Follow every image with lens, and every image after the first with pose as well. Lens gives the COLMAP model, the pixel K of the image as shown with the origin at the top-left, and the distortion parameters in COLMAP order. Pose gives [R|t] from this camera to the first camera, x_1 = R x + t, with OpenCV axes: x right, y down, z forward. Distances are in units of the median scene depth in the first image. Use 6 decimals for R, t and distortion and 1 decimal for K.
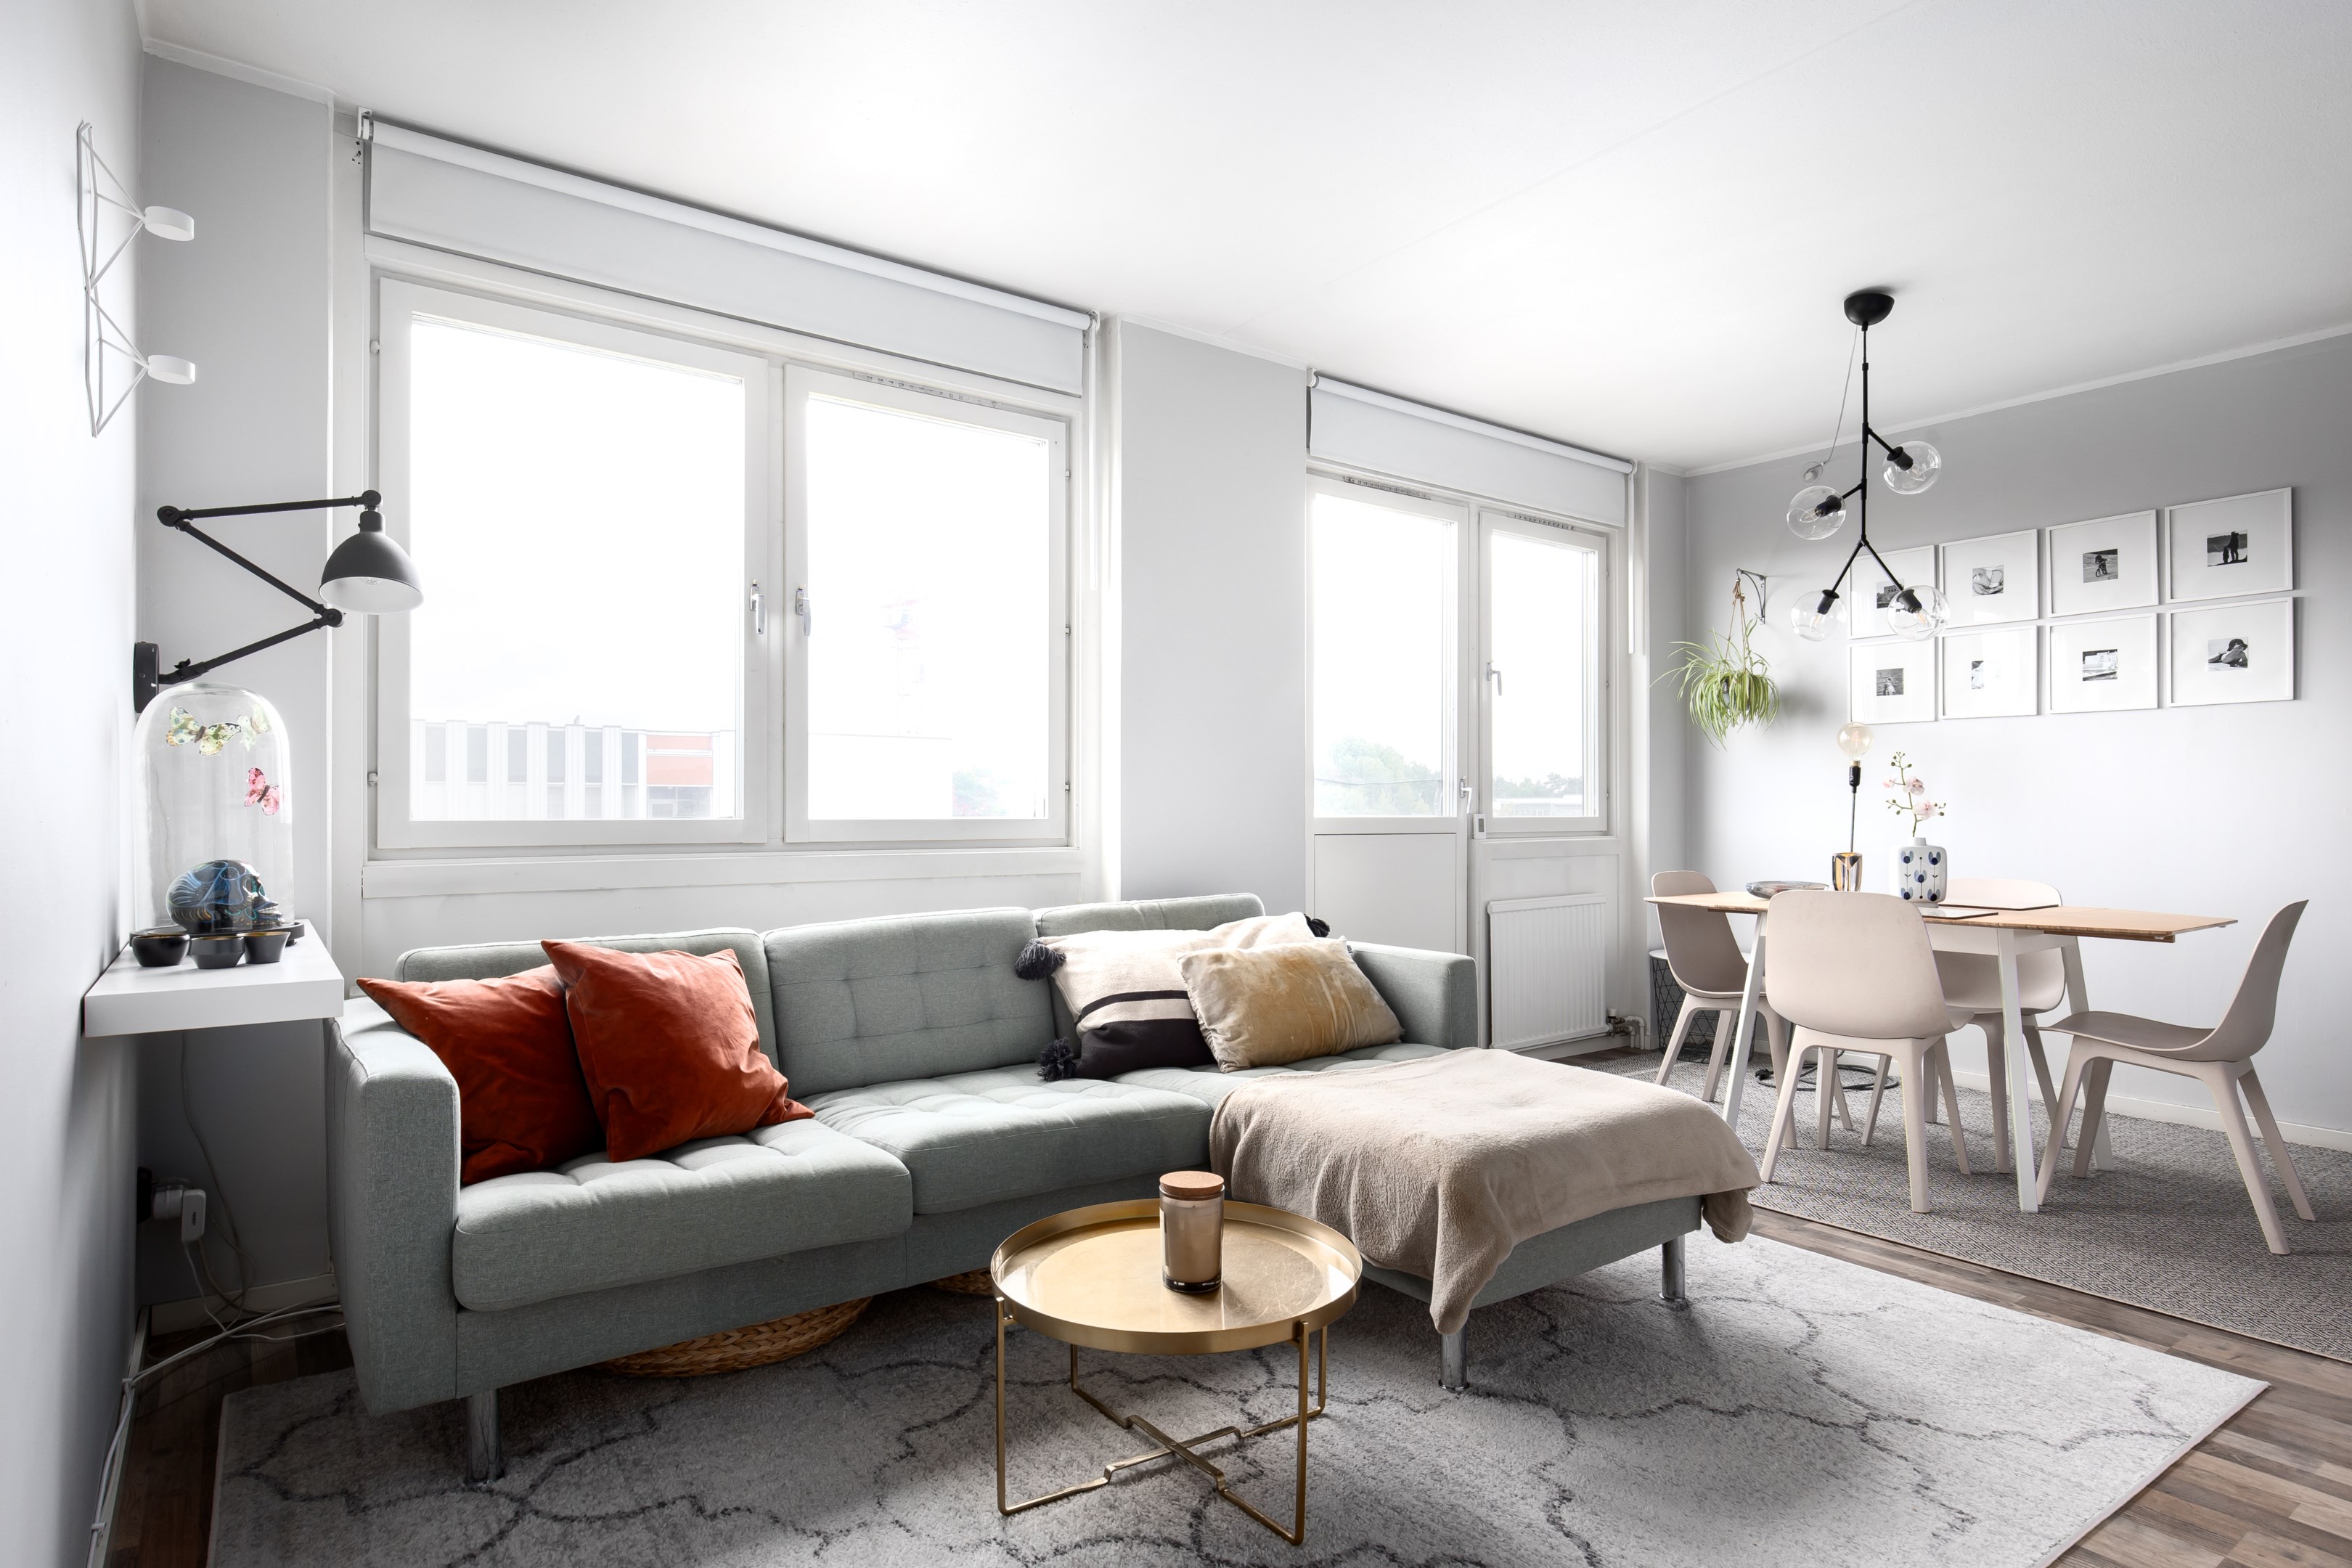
lens RADIAL K [[1263.0, 0, 1163.2], [0, 1263.0, 806.4], [0, 0, 1]] dist [0.001219, 0.000685]
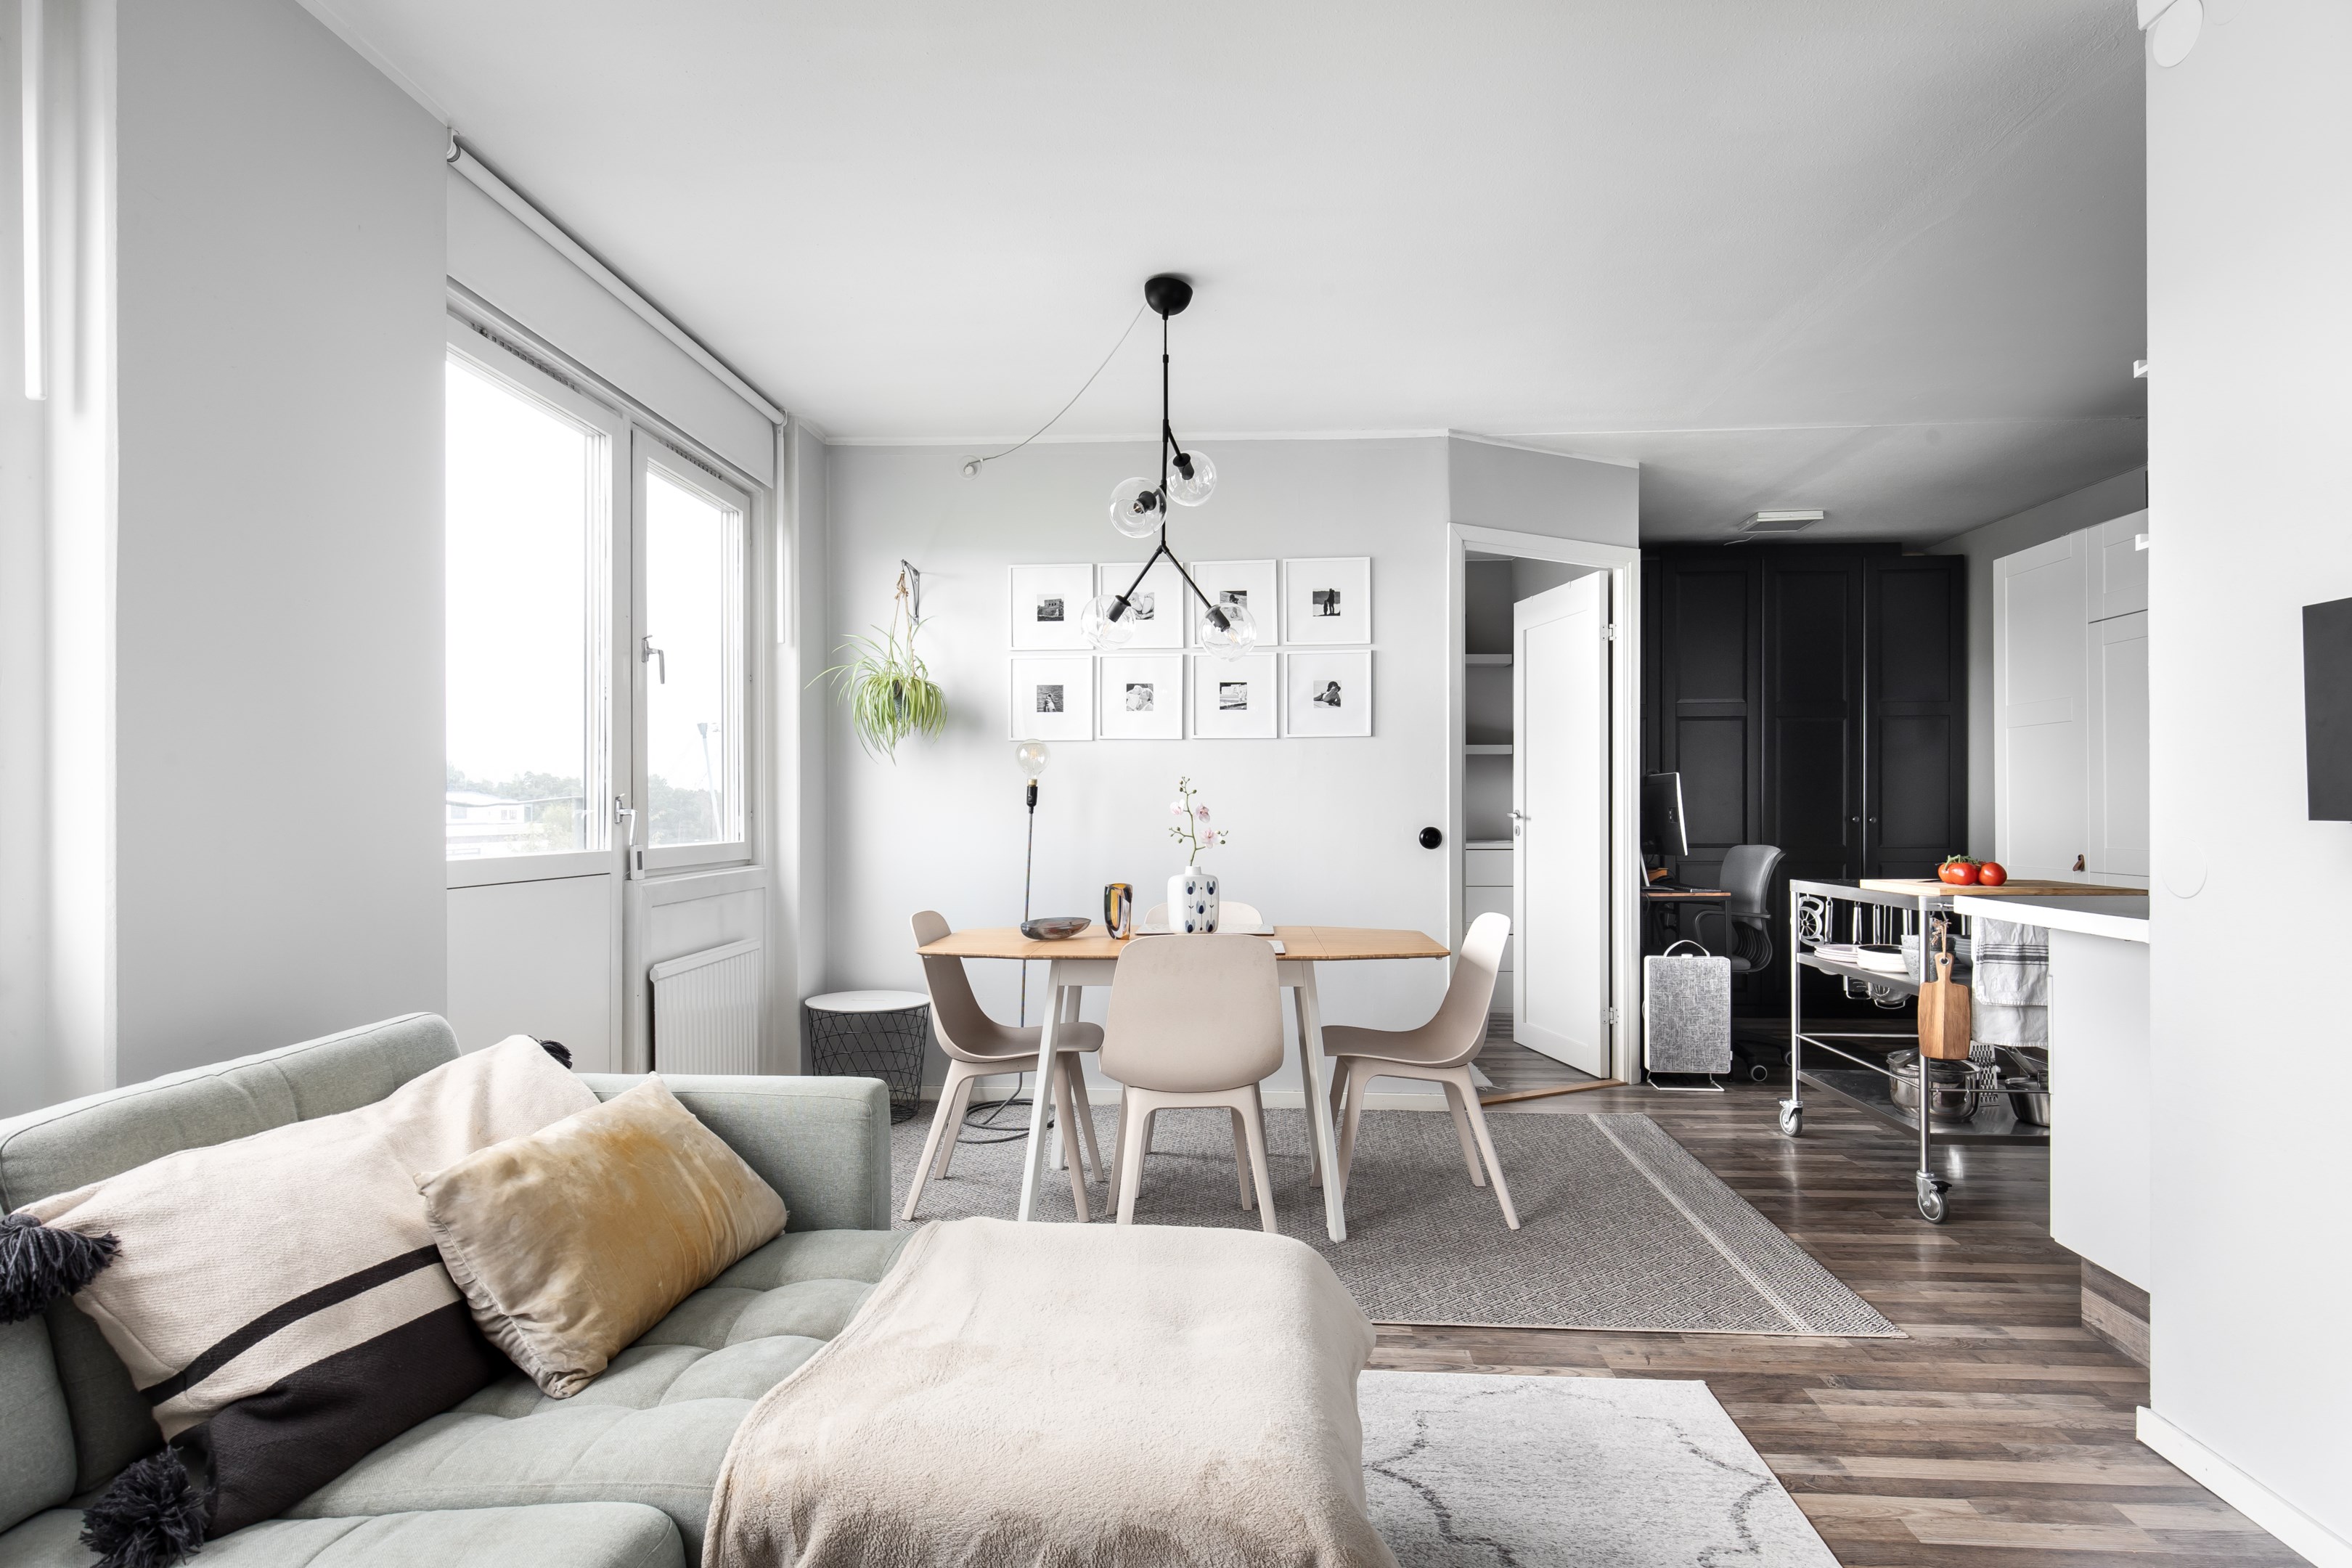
lens RADIAL K [[1277.6, 0, 1166.4], [0, 1277.6, 801.7], [0, 0, 1]] dist [0.000726, -0.000615]
pose [[0.643433, -0.000628, 0.765502, -0.151962], [0.002636, 0.999996, -0.001395, -0.022506], [-0.765498, 0.002915, 0.643432, 0.386286]]
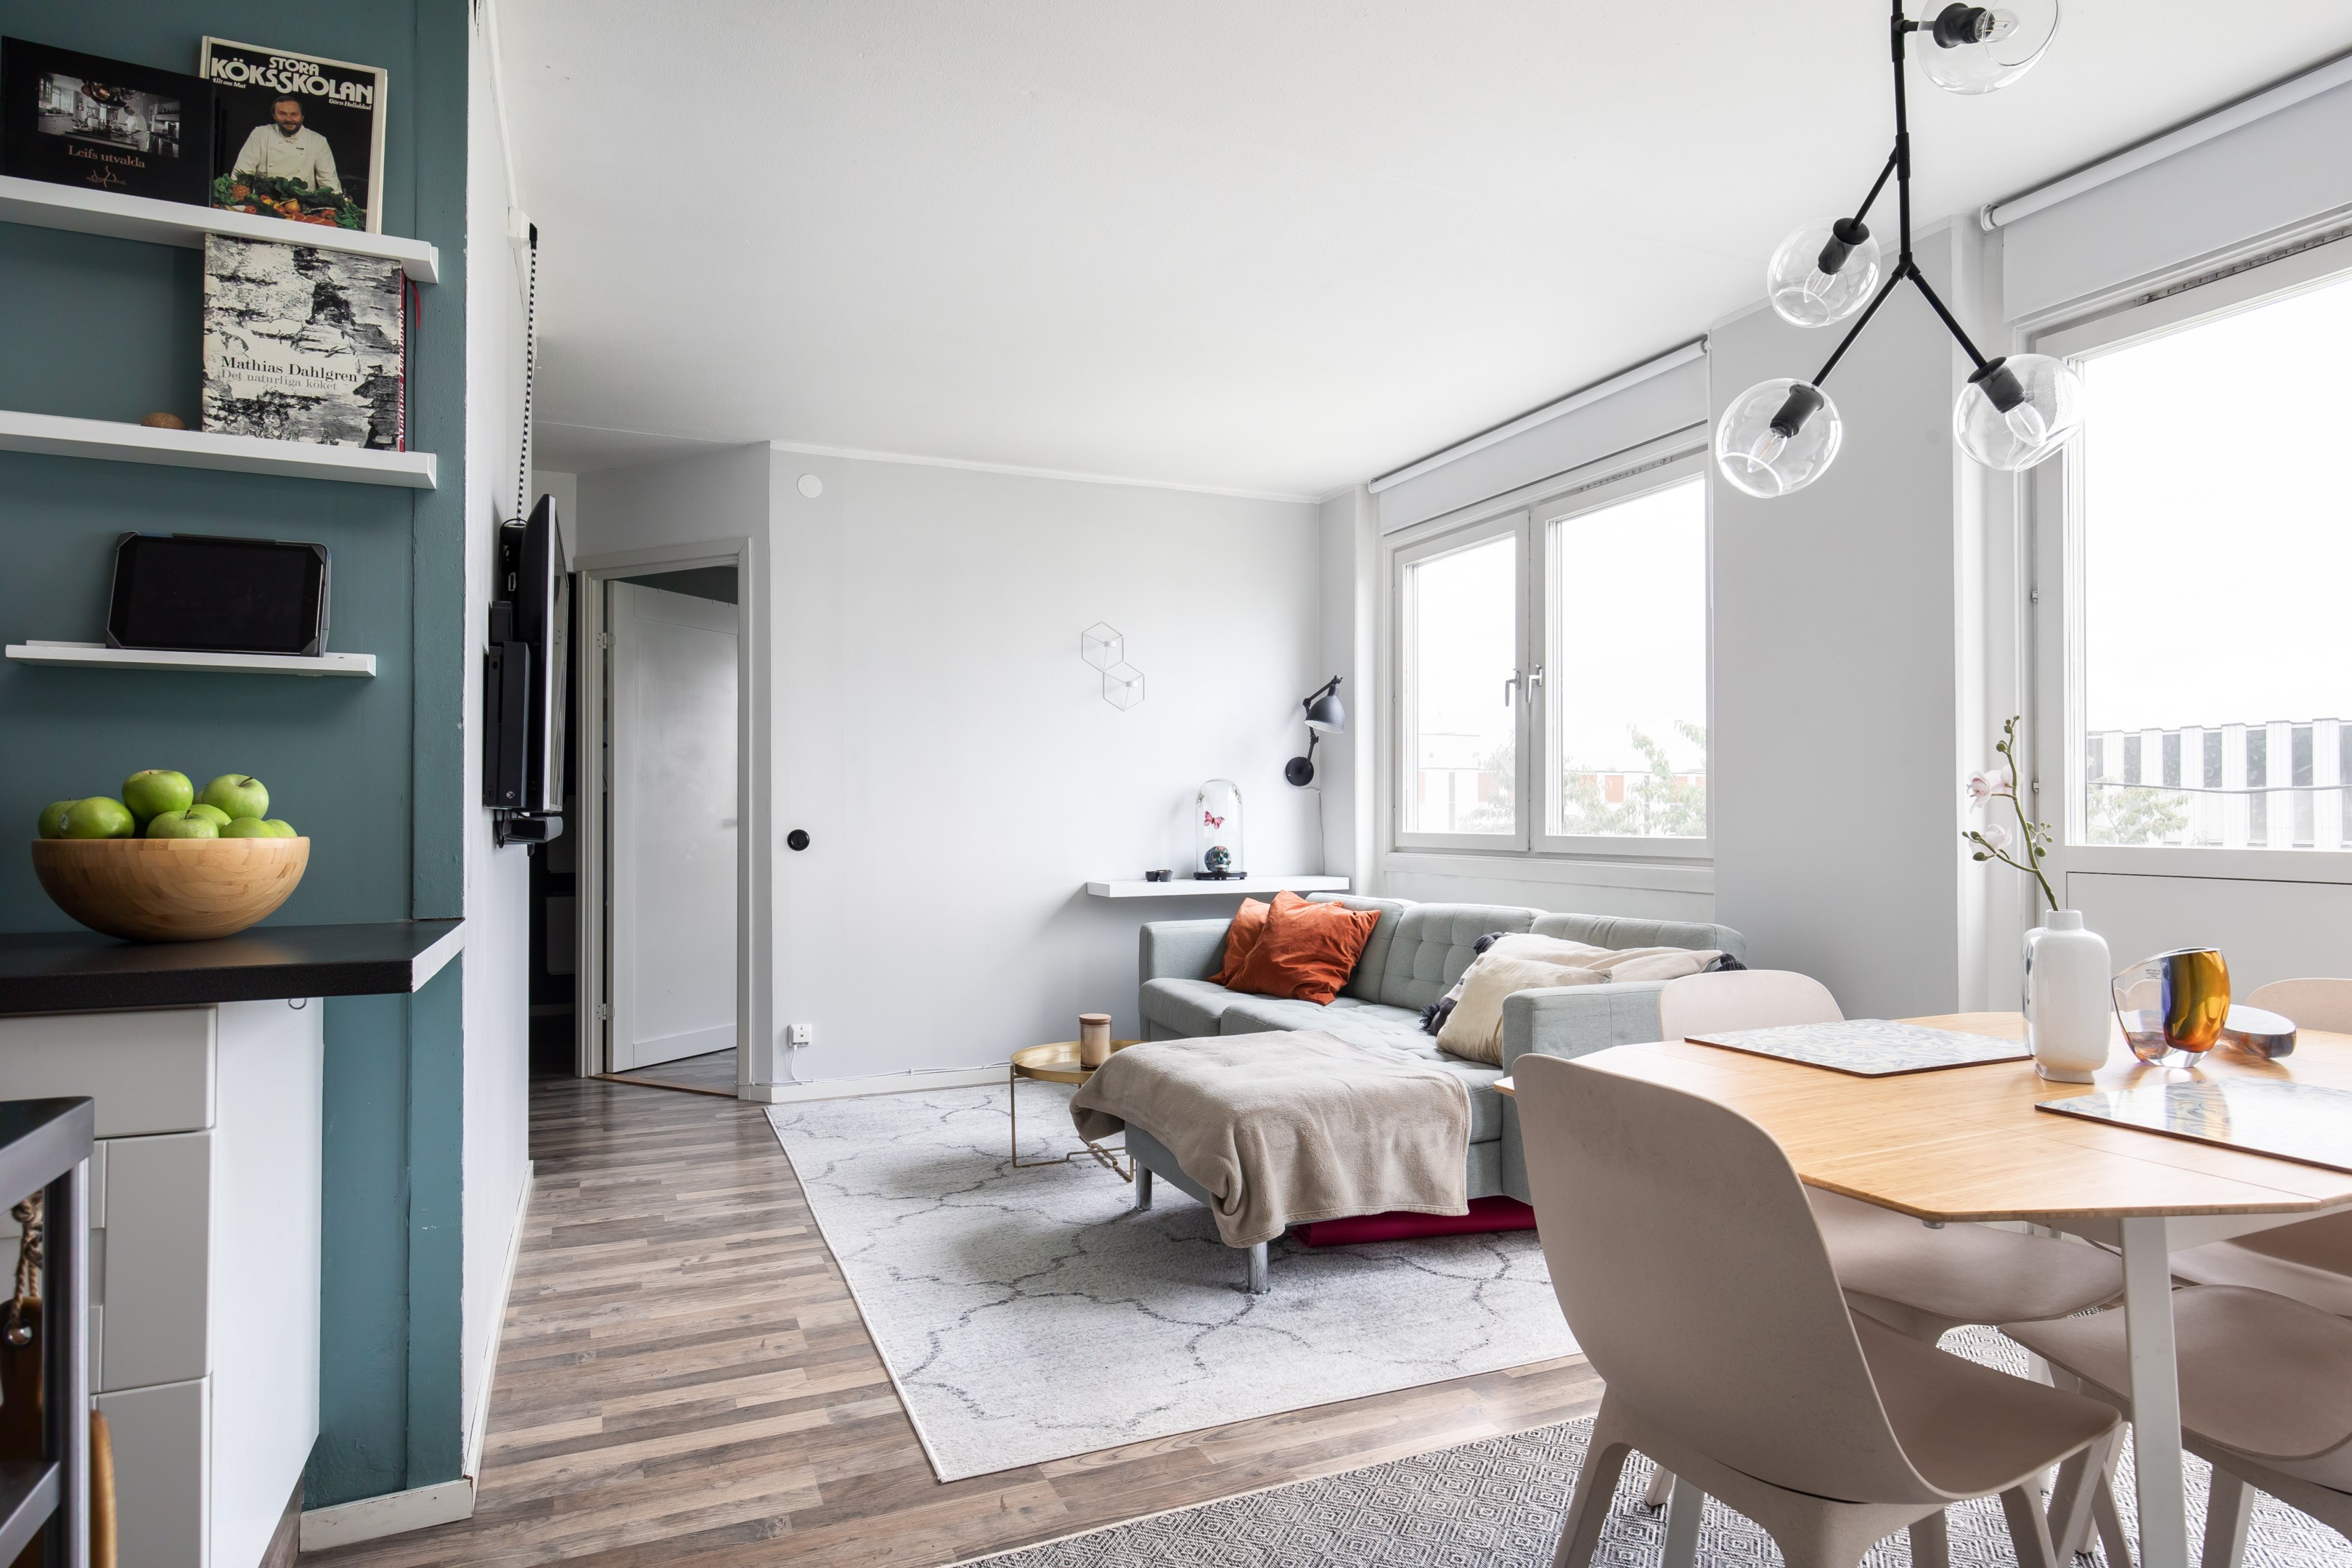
lens RADIAL K [[1277.6, 0, 1166.4], [0, 1277.6, 801.7], [0, 0, 1]] dist [0.000726, -0.000615]
pose [[-0.211377, -0.013357, -0.977313, 1.033182], [0.000385, 0.999905, -0.013749, -0.006779], [0.977404, -0.003283, -0.211352, 0.805028]]
